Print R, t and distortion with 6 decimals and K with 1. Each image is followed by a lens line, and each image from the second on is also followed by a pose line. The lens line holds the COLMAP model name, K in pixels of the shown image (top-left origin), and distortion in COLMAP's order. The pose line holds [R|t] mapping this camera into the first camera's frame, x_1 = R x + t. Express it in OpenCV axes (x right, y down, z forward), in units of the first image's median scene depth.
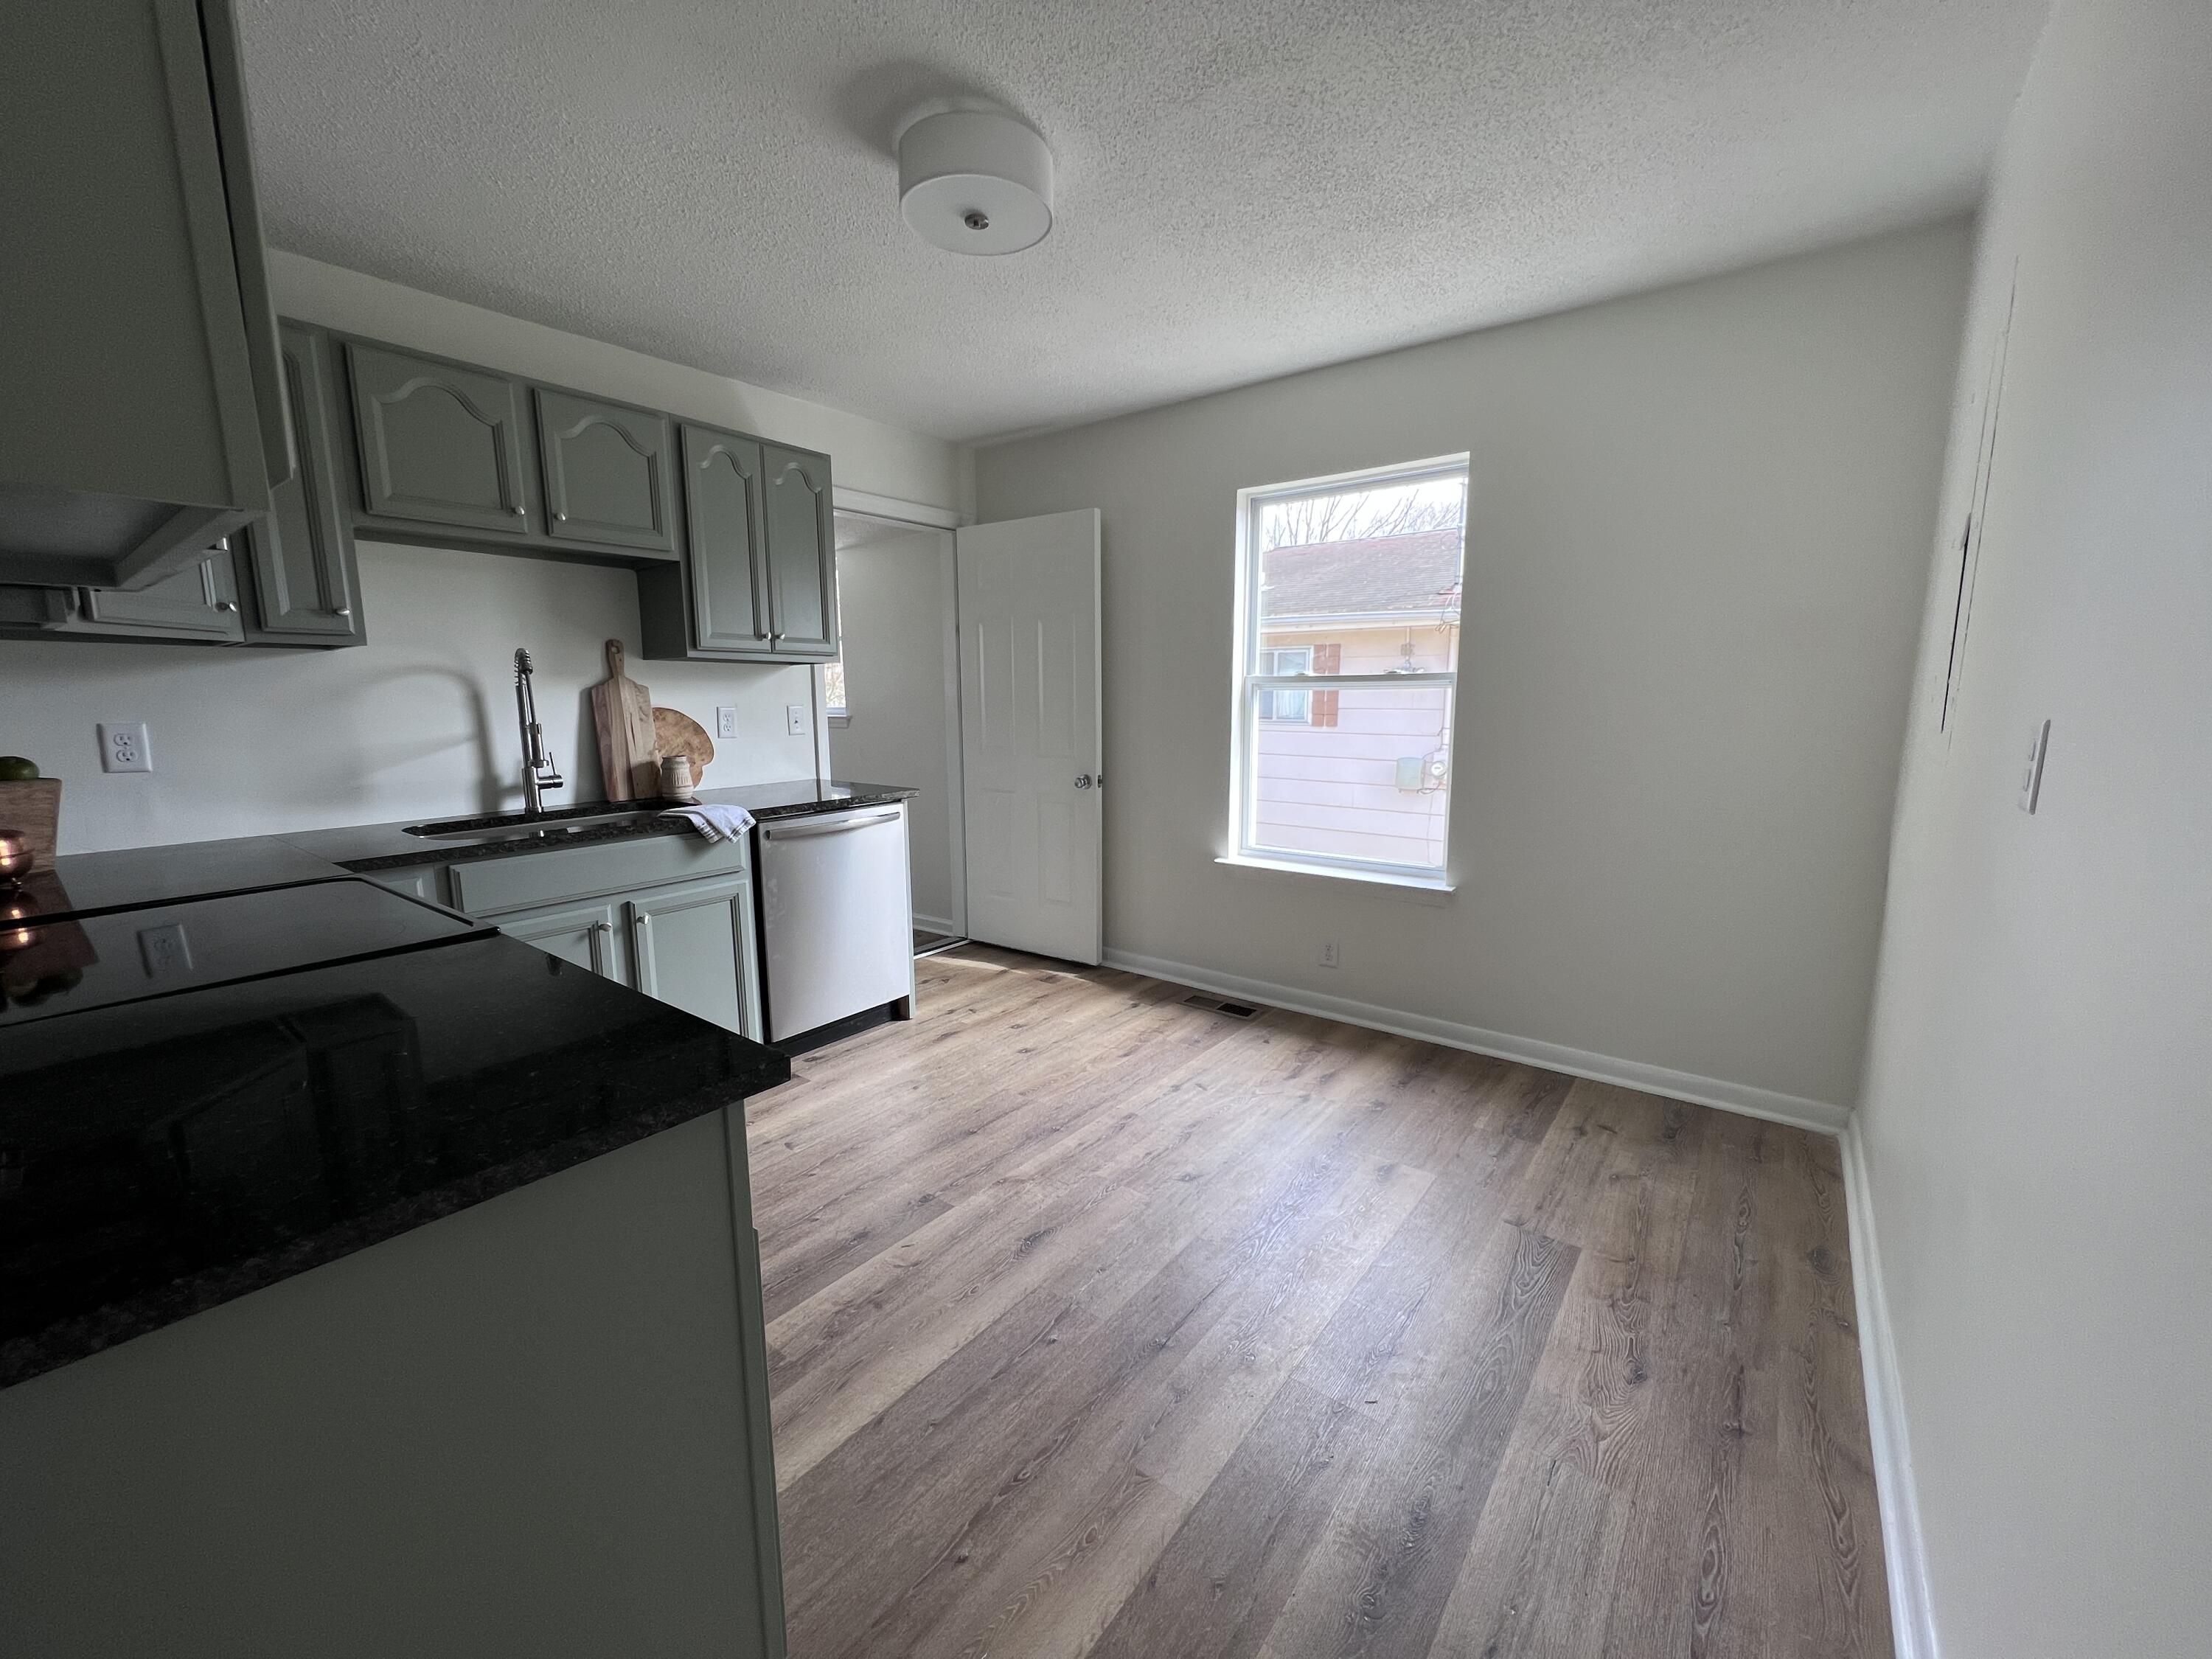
lens RADIAL K [[883.3, 0, 1098.8], [0, 883.3, 828.3], [0, 0, 1]] dist [0.002884, 0.001294]
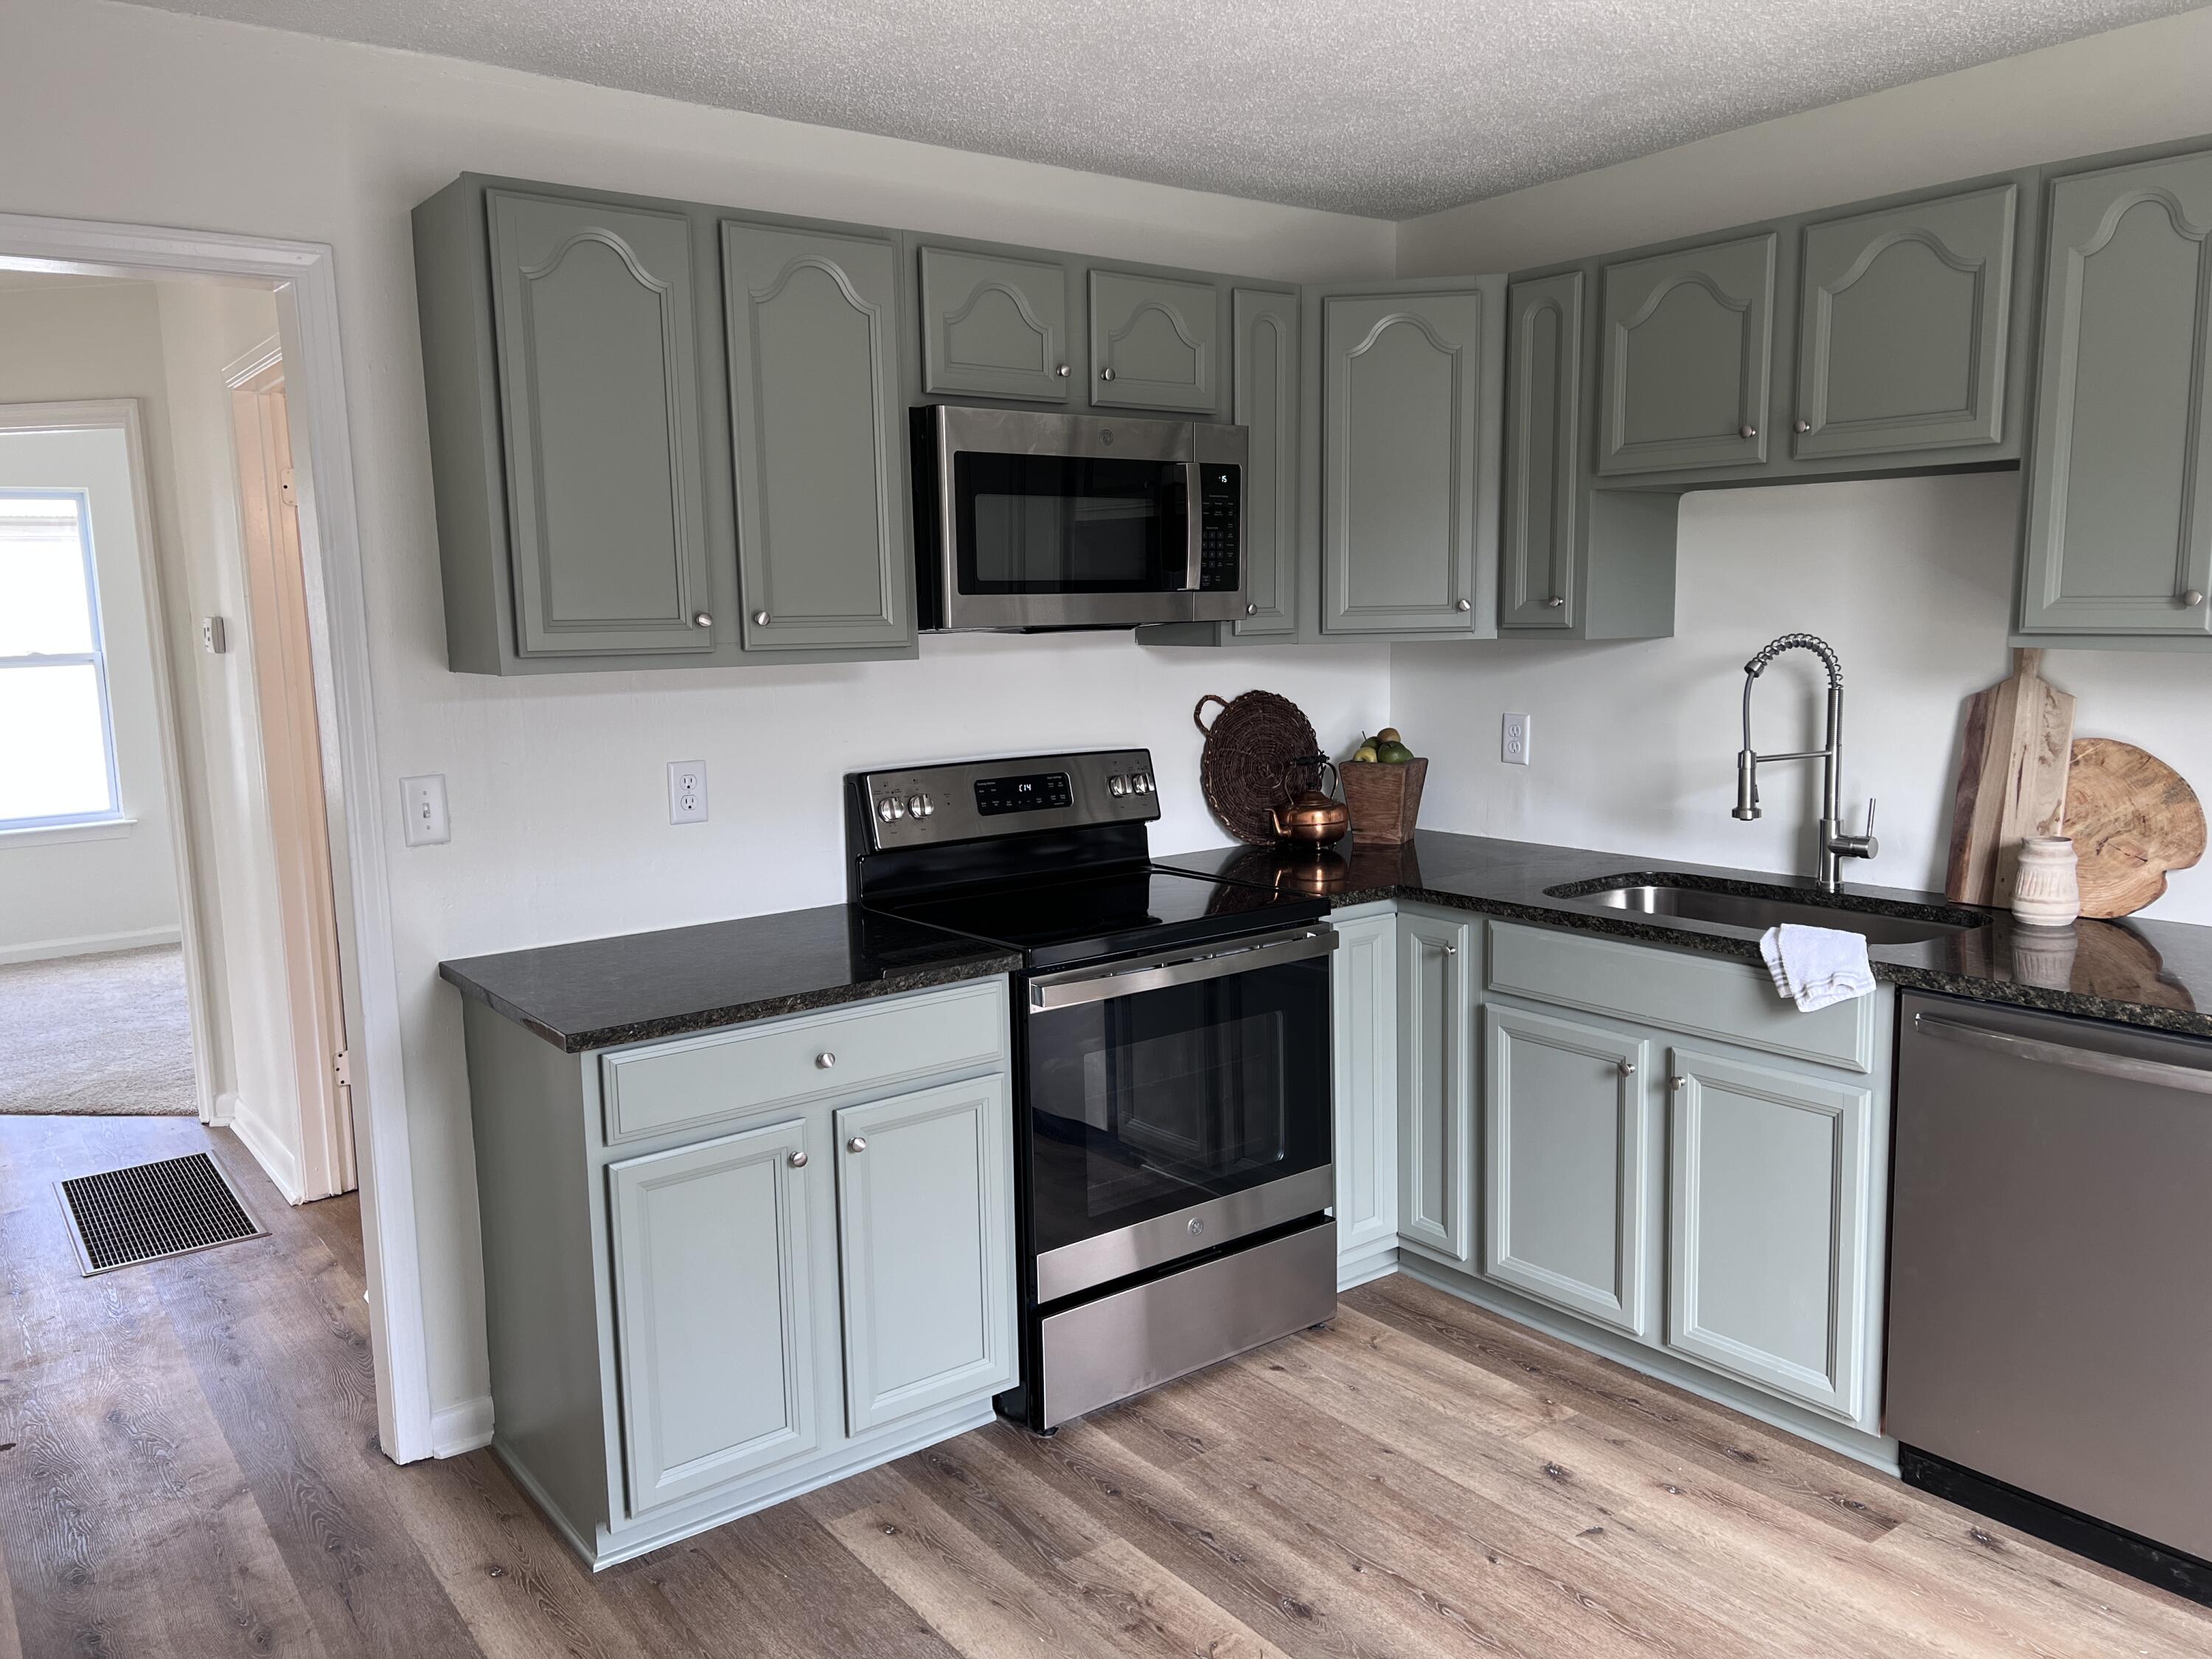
lens RADIAL K [[1656.9, 0, 1105.9], [0, 1656.9, 839.0], [0, 0, 1]] dist [0.051165, -0.055140]
pose [[-0.263905, 0.151124, -0.952636, 0.644311], [-0.128011, 0.973425, 0.189885, -0.222307], [0.956016, 0.172059, -0.237547, 0.828380]]
